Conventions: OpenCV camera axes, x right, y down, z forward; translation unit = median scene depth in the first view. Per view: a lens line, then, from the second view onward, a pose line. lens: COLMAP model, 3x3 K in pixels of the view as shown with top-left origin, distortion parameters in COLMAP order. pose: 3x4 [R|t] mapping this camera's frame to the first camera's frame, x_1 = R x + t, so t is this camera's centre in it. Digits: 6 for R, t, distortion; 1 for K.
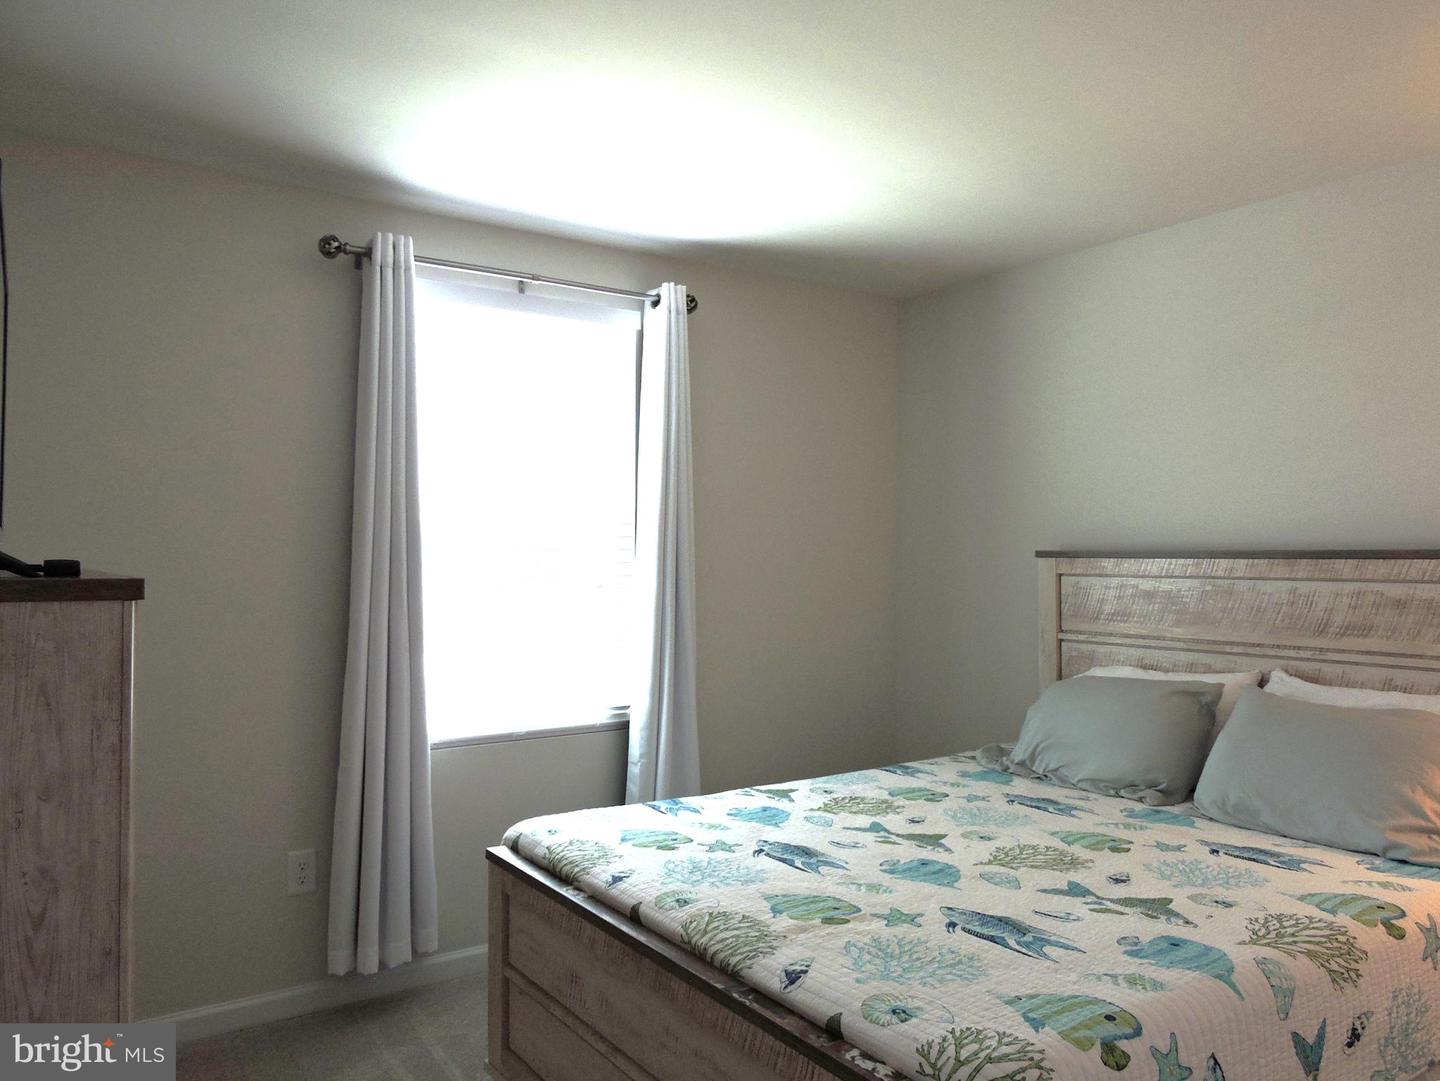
lens RADIAL K [[1080.6, 0, 720.0], [0, 1080.6, 540.5], [0, 0, 1]] dist [0.011445, 0.002219]
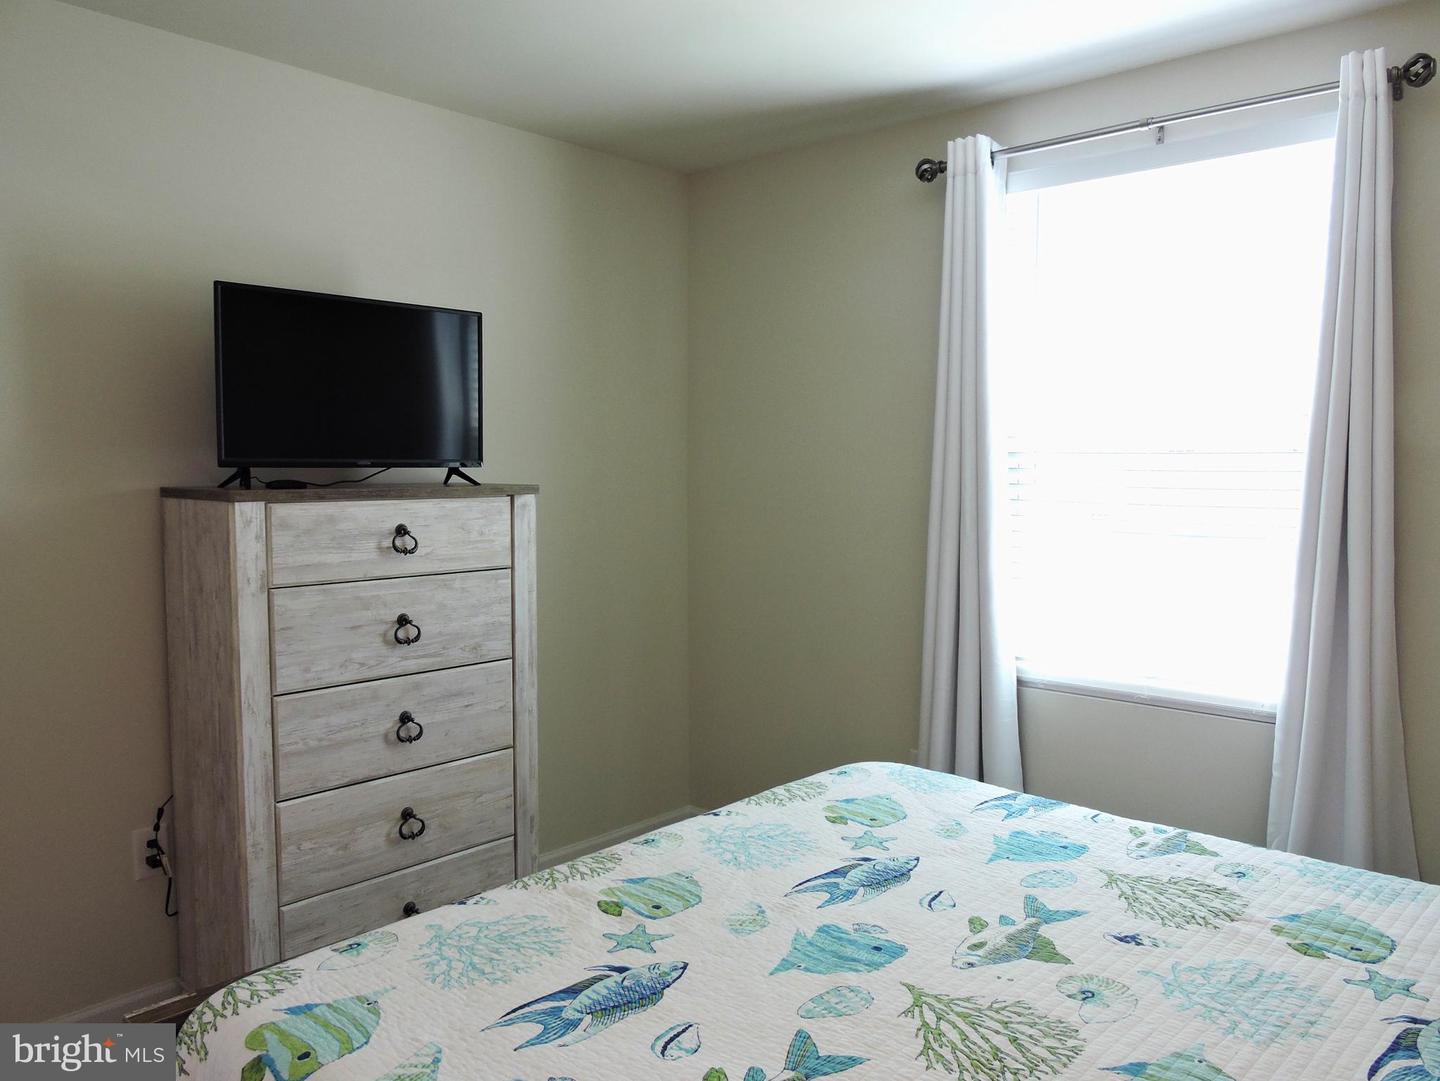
lens RADIAL K [[1080.6, 0, 720.0], [0, 1080.6, 540.5], [0, 0, 1]] dist [0.011445, 0.002219]
pose [[0.206604, 0.063380, -0.976370, 0.817955], [0.018169, 0.997479, 0.068595, -0.003792], [0.978256, -0.031912, 0.204931, 0.778038]]
